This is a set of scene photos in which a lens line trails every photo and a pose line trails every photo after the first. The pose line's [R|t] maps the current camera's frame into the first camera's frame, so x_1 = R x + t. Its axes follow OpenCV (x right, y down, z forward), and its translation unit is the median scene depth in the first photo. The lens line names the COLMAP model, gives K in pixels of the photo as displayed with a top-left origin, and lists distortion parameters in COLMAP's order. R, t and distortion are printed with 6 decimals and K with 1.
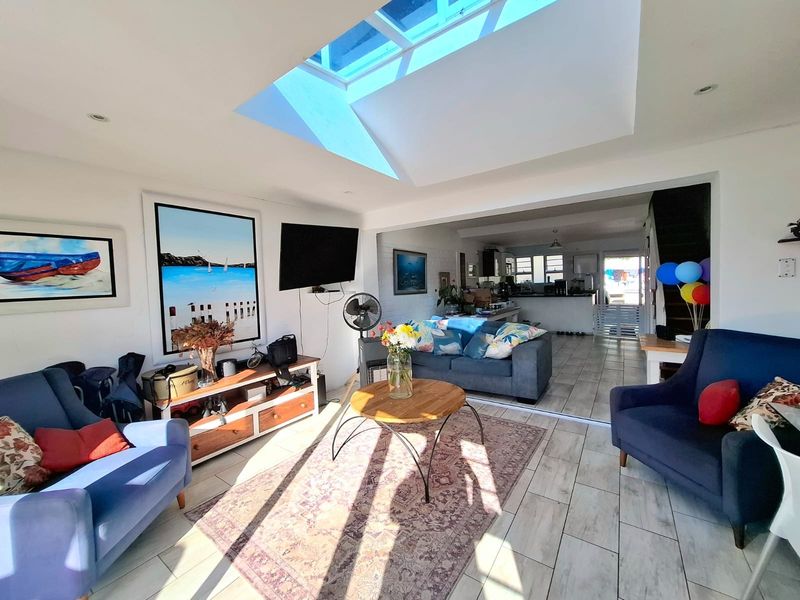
lens RADIAL K [[316.7, 0, 406.8], [0, 316.7, 295.9], [0, 0, 1]] dist [0.004591, 0.001945]
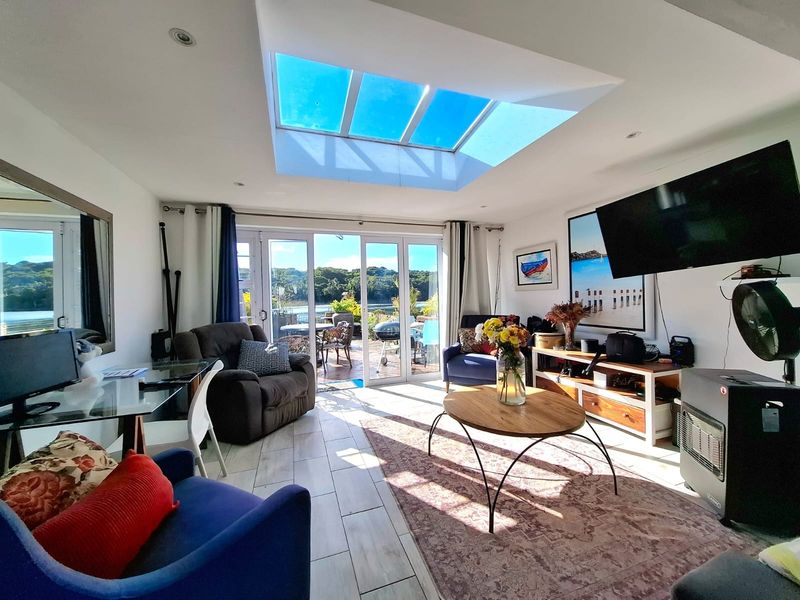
lens RADIAL K [[316.7, 0, 404.8], [0, 316.7, 296.0], [0, 0, 1]] dist [0.004591, 0.001945]
pose [[-0.580717, 0.049294, -0.812612, 0.761142], [0.009975, 0.998521, 0.053443, -0.023242], [0.814045, 0.022930, -0.580350, 1.131402]]
